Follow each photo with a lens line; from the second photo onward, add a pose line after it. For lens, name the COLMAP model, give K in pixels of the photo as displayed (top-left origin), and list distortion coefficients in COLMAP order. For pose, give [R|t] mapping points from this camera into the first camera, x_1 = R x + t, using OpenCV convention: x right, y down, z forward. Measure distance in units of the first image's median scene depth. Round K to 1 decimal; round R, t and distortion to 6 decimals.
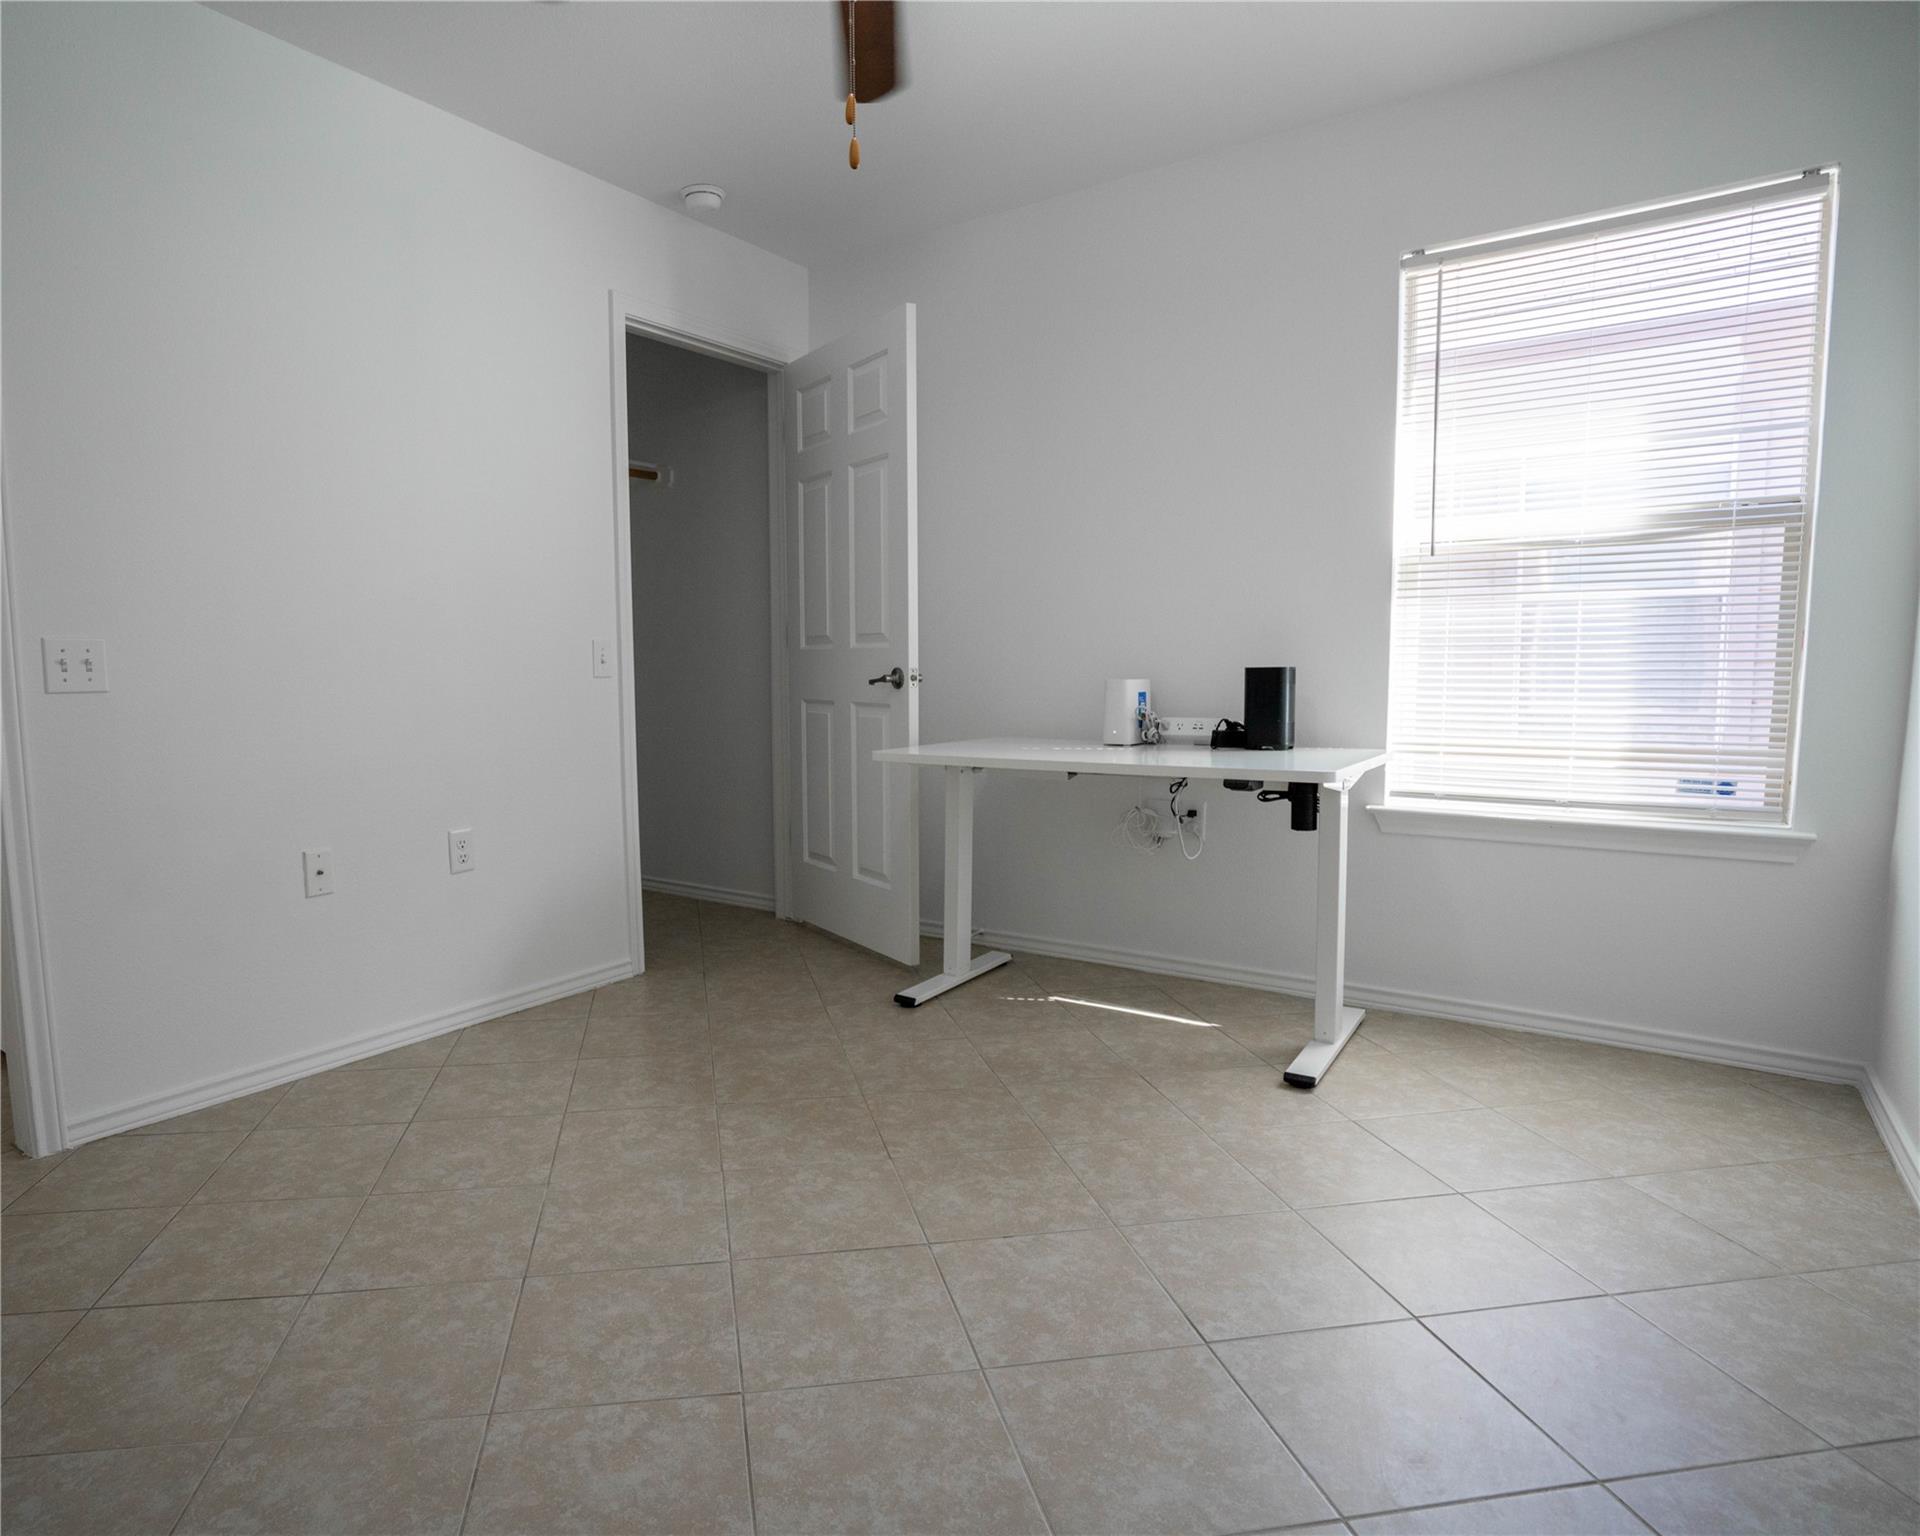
lens RADIAL K [[1094.3, 0, 943.0], [0, 1094.3, 770.5], [0, 0, 1]] dist [-0.052358, 0.022617]
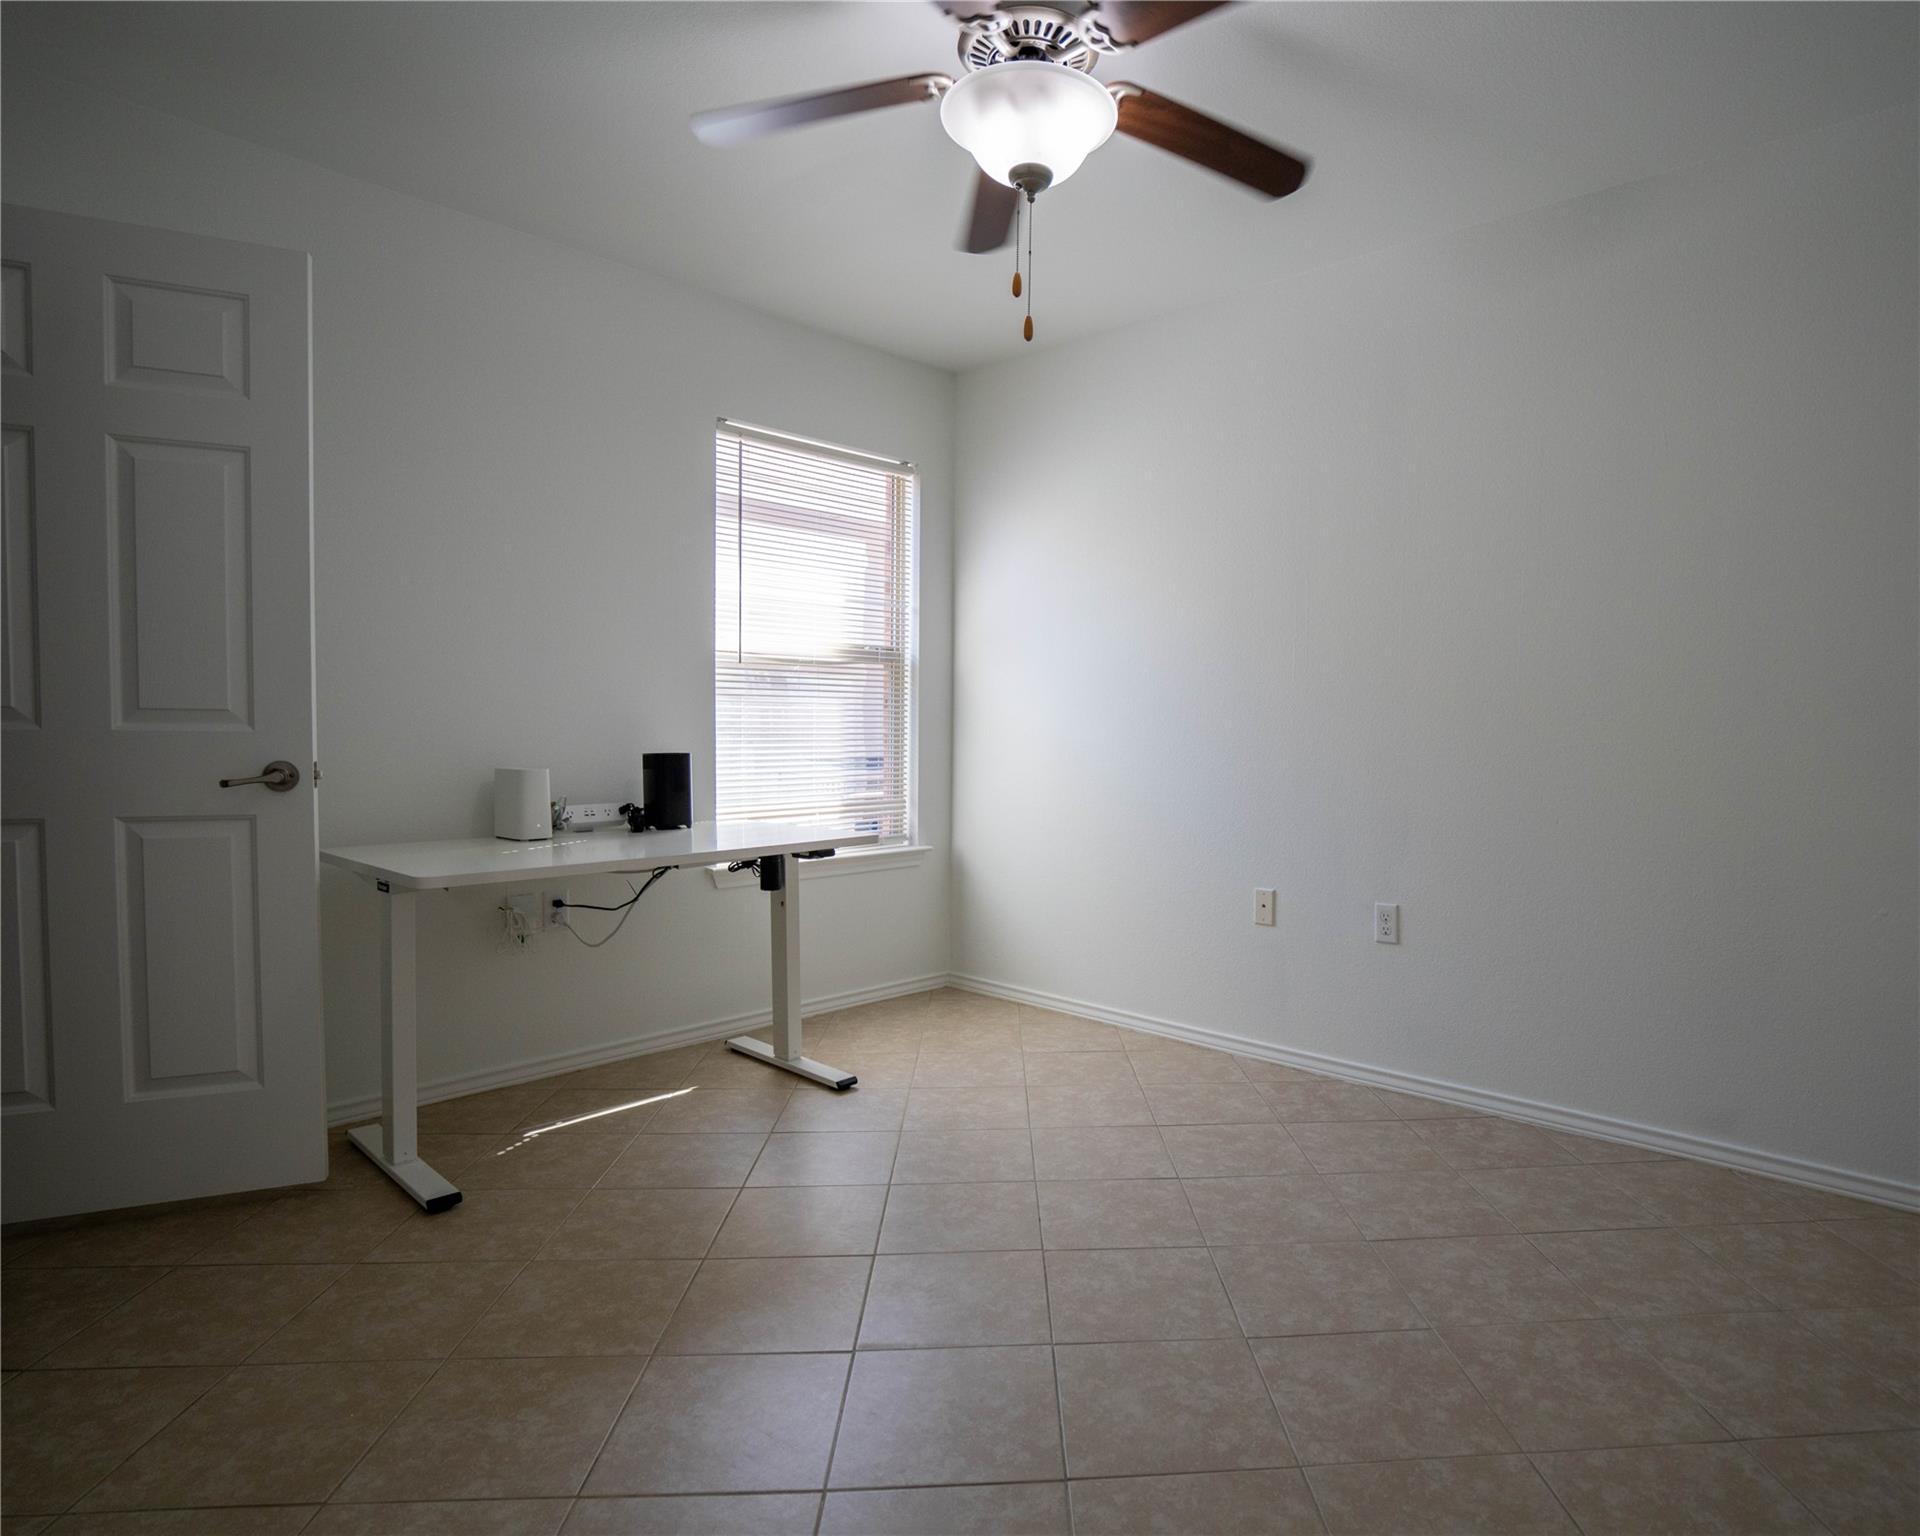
lens RADIAL K [[1094.3, 0, 949.6], [0, 1094.3, 776.7], [0, 0, 1]] dist [-0.052358, 0.022617]
pose [[0.167615, -0.037085, 0.985155, -0.775125], [0.089048, 0.995777, 0.022334, -0.074789], [-0.981823, 0.083982, 0.170210, 0.562662]]
